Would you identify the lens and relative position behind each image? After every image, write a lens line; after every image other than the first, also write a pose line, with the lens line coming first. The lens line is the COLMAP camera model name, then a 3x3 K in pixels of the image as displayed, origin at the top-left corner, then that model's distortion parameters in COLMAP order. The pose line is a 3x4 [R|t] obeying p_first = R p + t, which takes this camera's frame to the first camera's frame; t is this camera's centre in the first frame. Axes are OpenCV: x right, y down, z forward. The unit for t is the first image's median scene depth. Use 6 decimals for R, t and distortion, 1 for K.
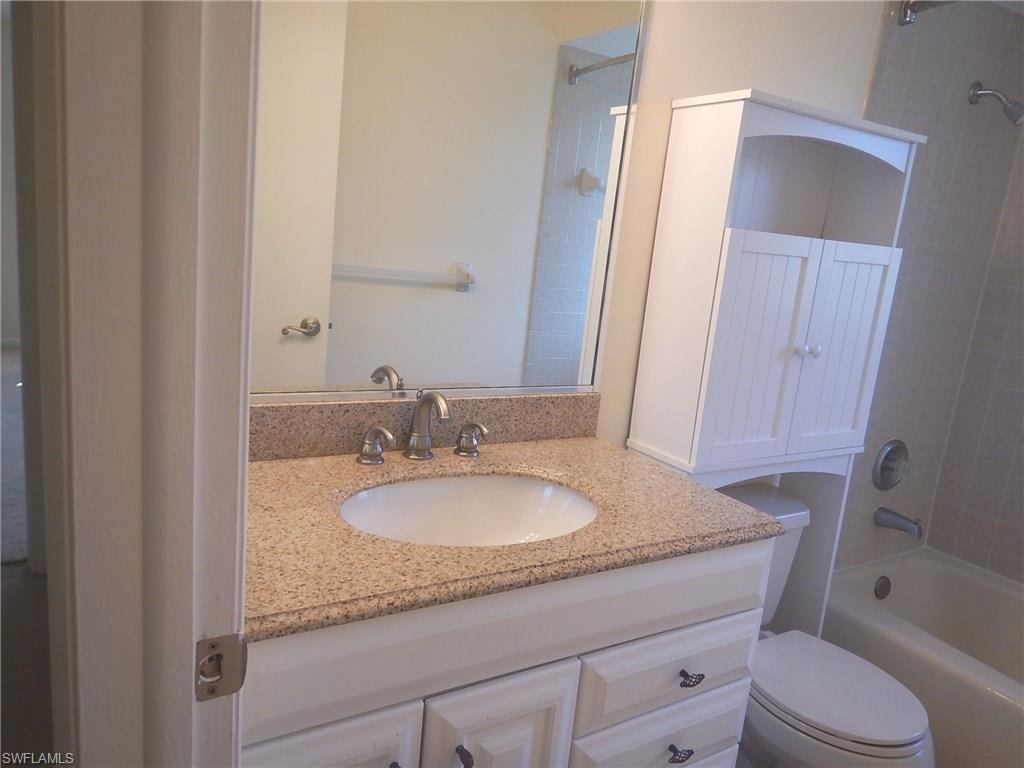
lens RADIAL K [[744.6, 0, 515.0], [0, 744.6, 386.7], [0, 0, 1]] dist [0.060410, -0.036195]
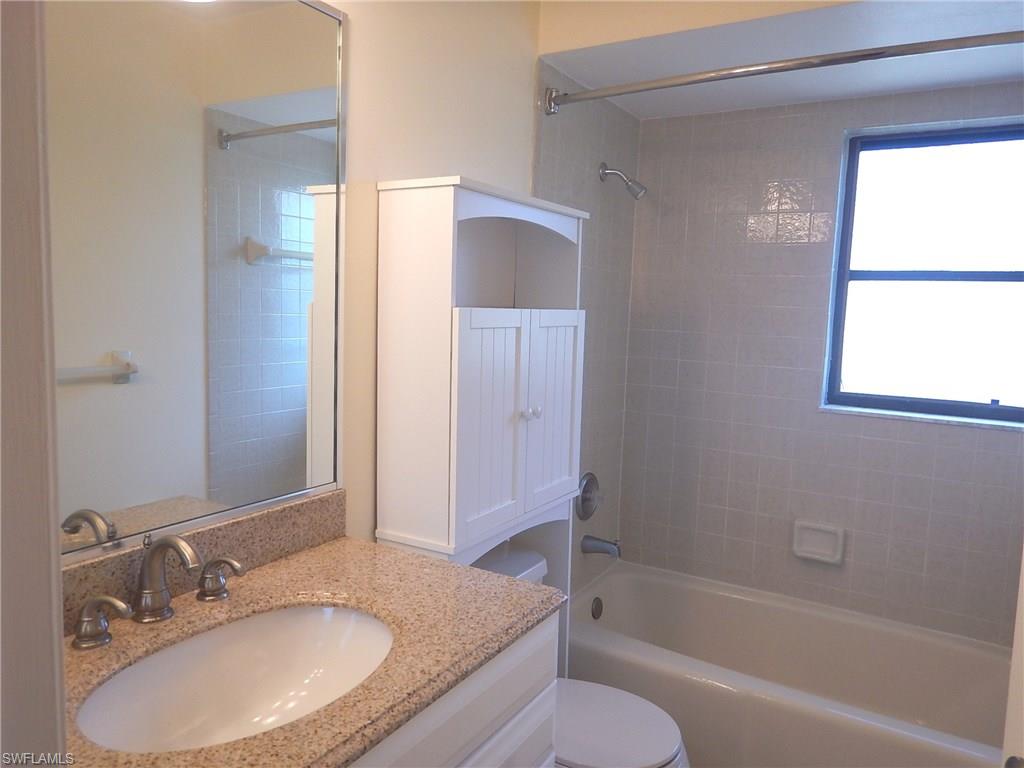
lens RADIAL K [[746.5, 0, 511.1], [0, 746.5, 387.6], [0, 0, 1]] dist [0.029572, 0.006657]
pose [[0.888349, -0.122804, 0.442442, -0.106789], [0.148717, 0.988583, -0.024209, -0.068216], [-0.434418, 0.087305, 0.896470, 0.071241]]
